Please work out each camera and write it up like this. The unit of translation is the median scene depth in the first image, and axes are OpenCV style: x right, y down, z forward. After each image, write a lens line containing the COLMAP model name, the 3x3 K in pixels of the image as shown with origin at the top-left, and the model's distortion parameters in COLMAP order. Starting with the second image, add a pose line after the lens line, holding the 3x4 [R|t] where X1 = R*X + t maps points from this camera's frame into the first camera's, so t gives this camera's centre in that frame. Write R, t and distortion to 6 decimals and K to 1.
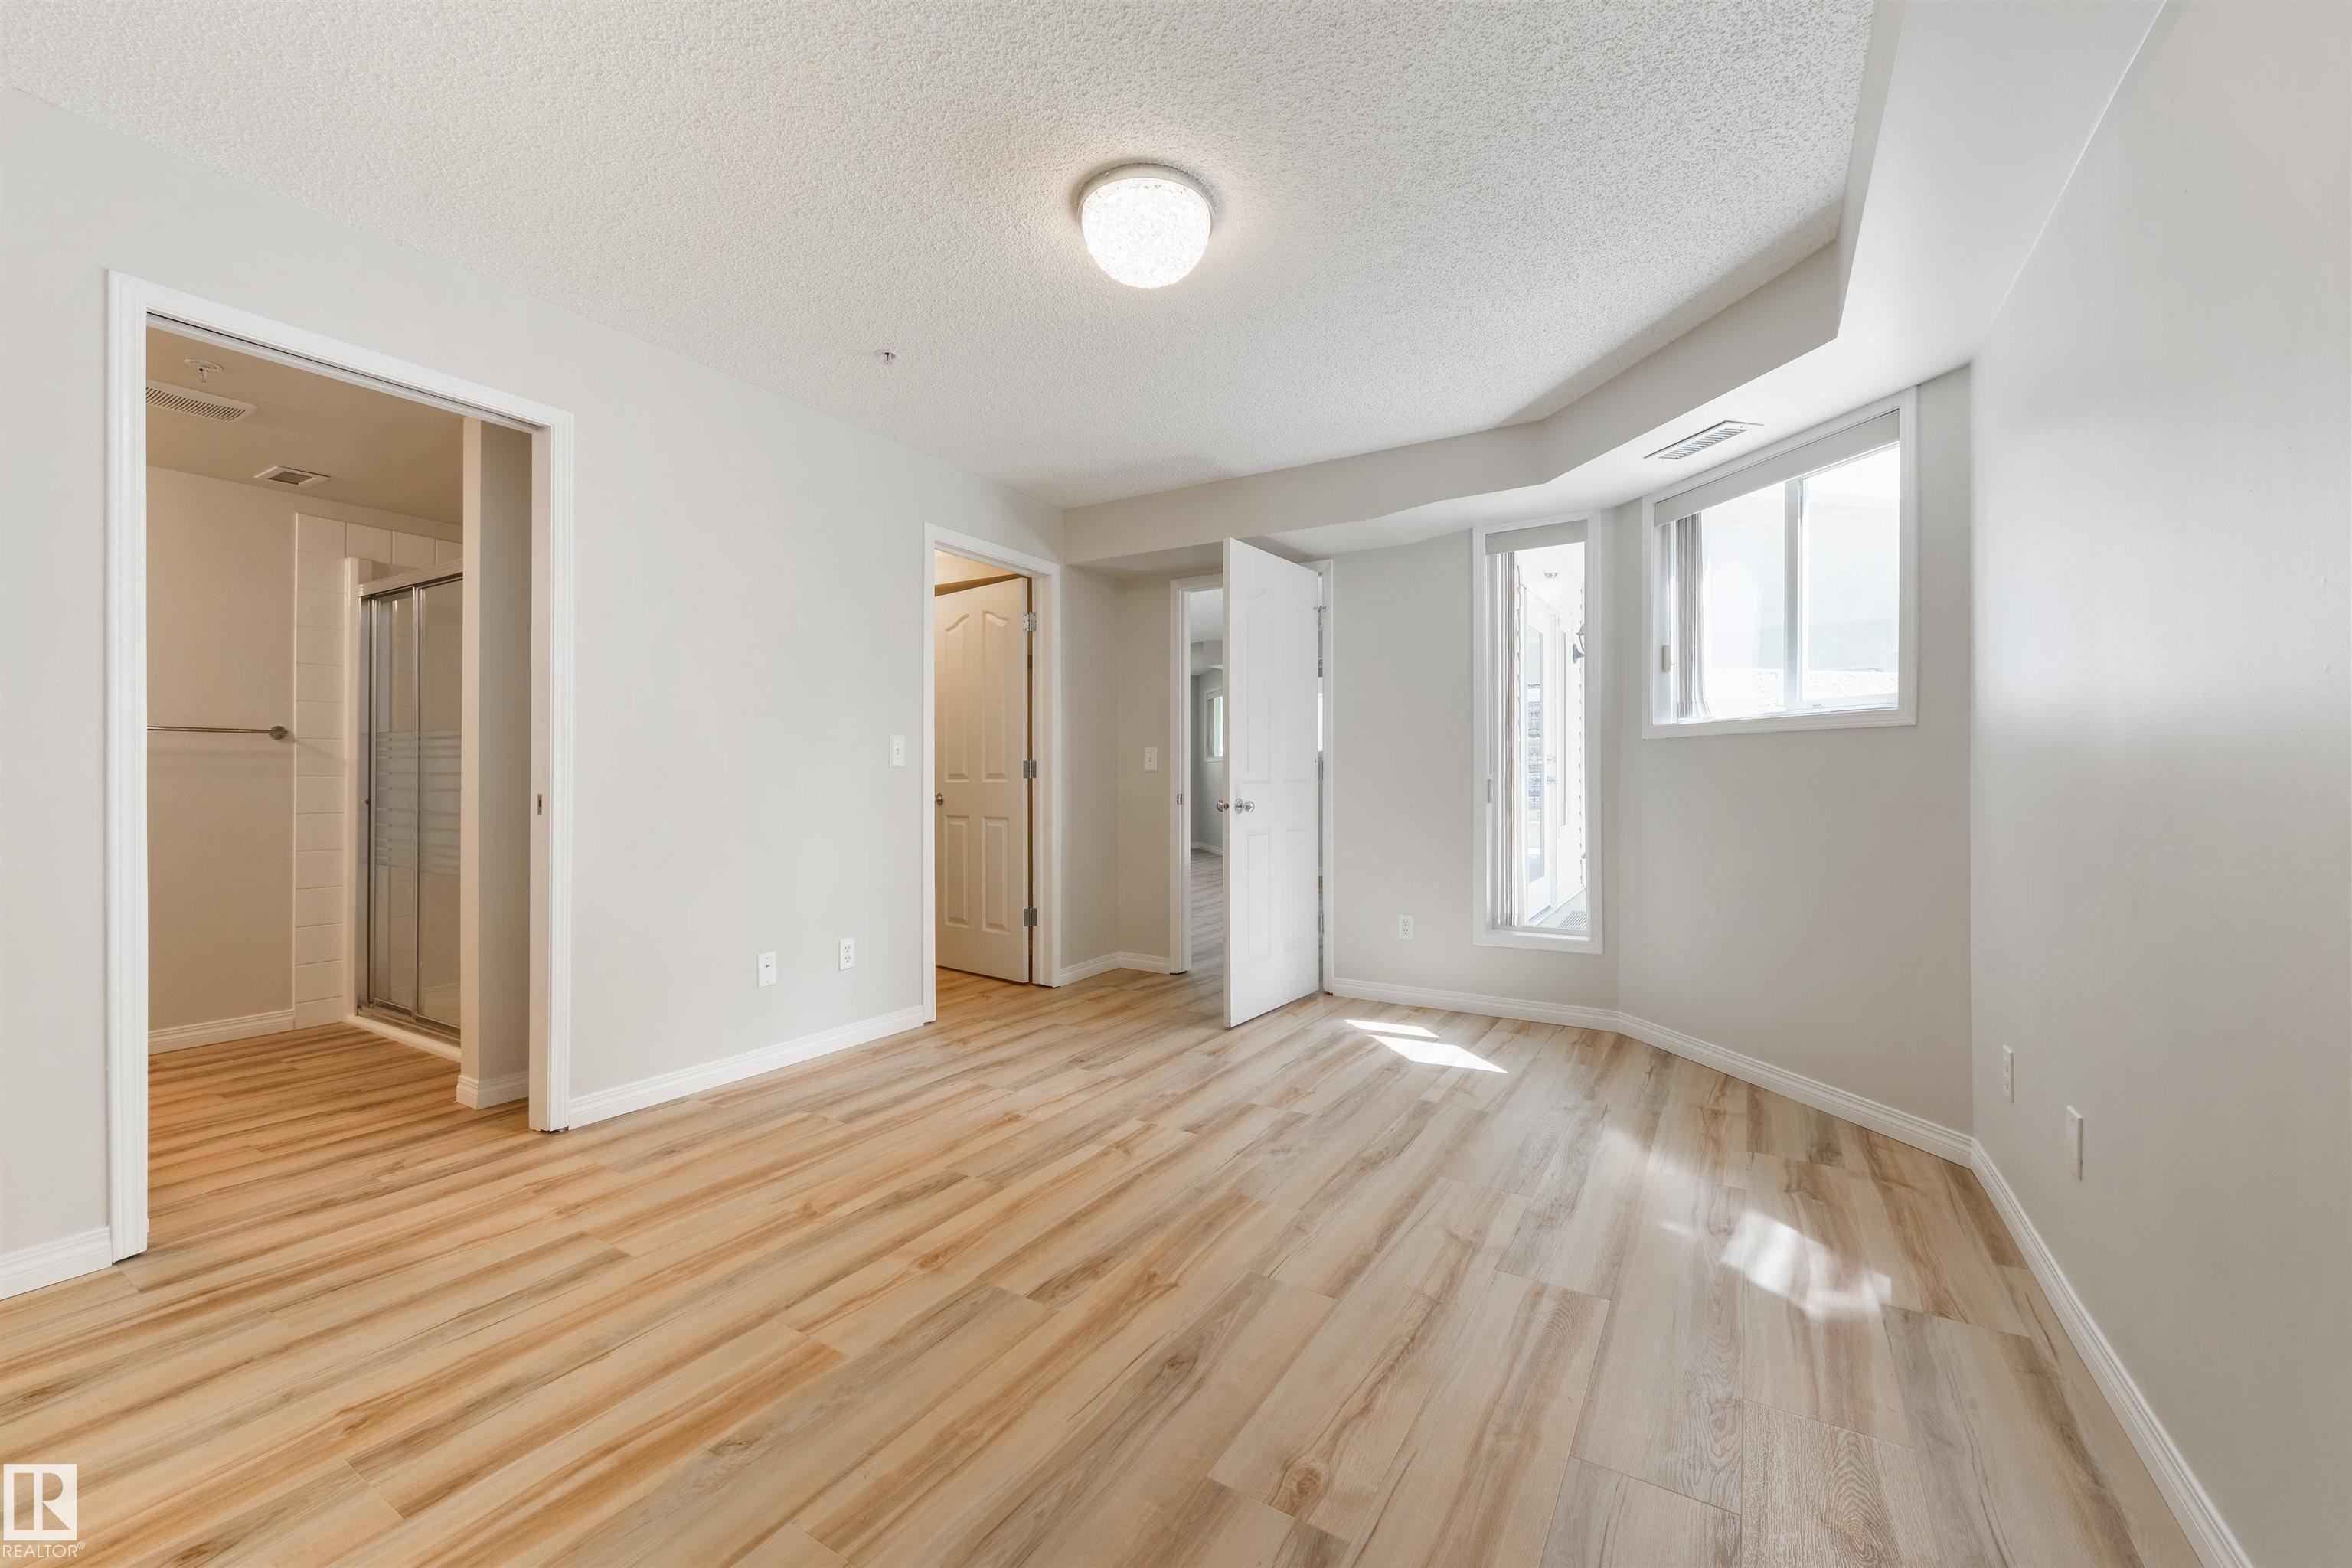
lens RADIAL K [[919.9, 0, 1187.7], [0, 919.9, 770.9], [0, 0, 1]] dist [0.003378, -0.001089]
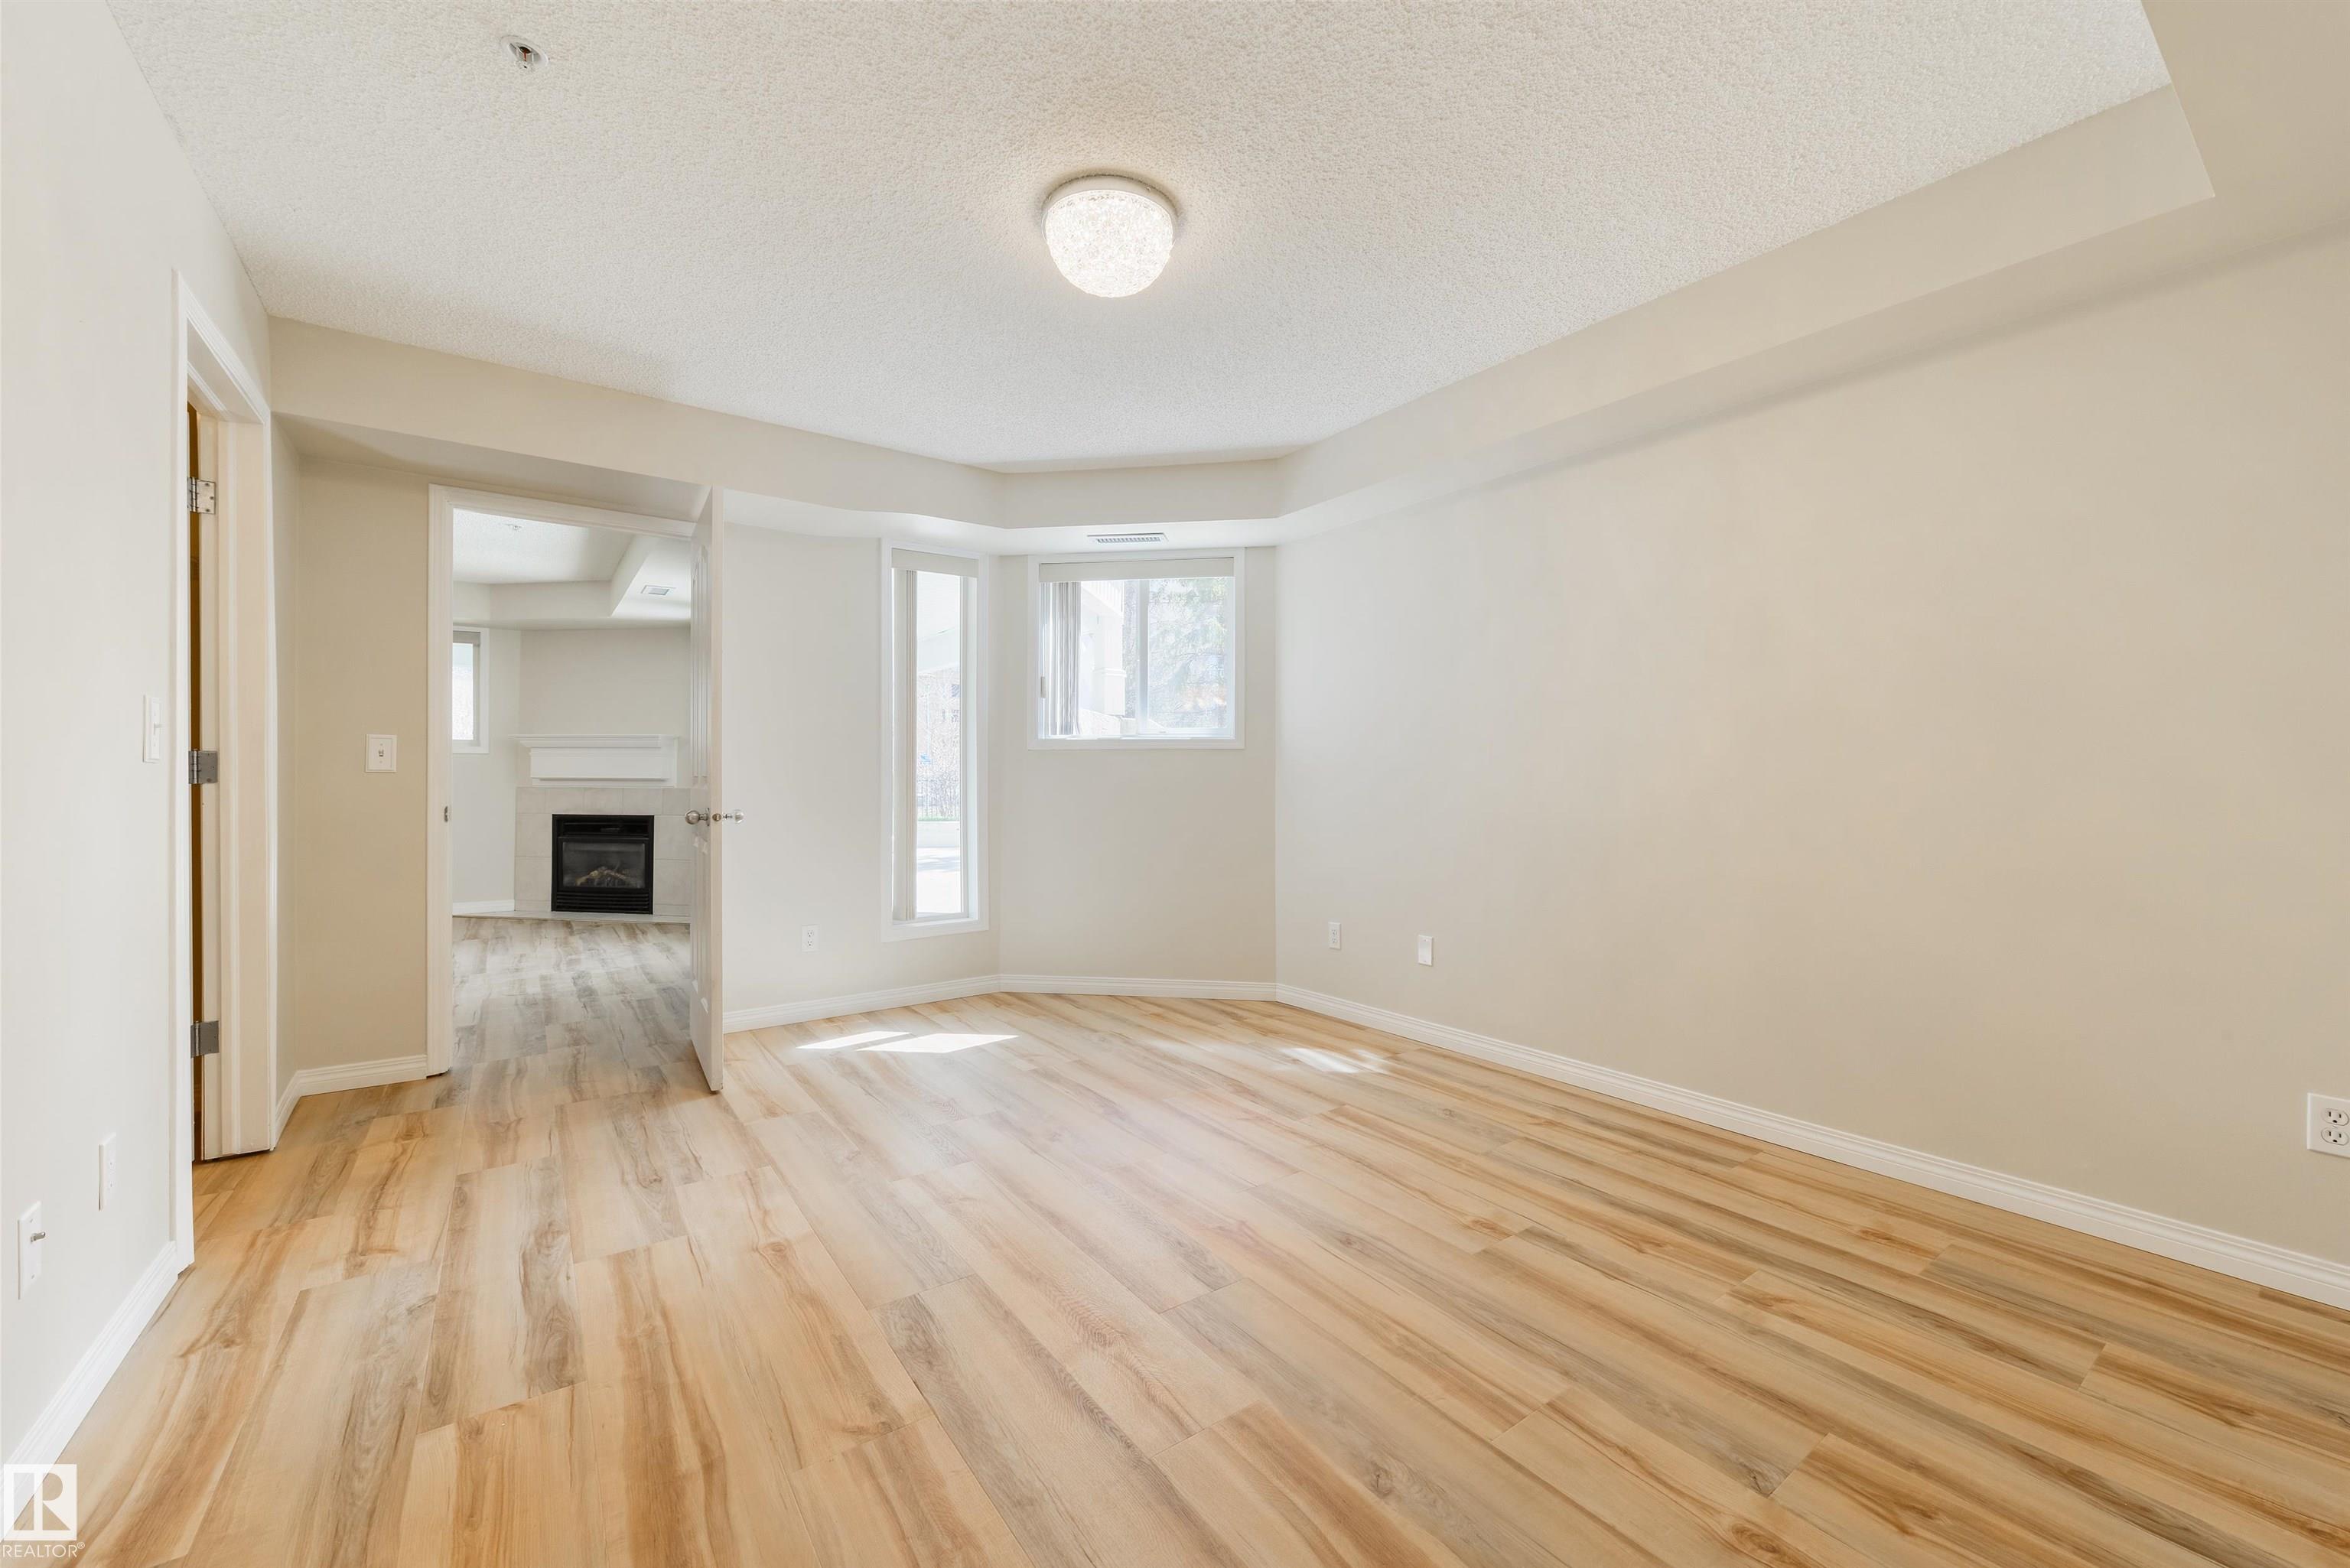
lens RADIAL K [[919.1, 0, 1189.4], [0, 919.1, 777.4], [0, 0, 1]] dist [0.003378, -0.001089]
pose [[0.383574, 0.000857, 0.923510, -0.664780], [-0.005227, 0.999986, 0.001243, 0.000276], [-0.923495, -0.005304, 0.383573, 0.374894]]
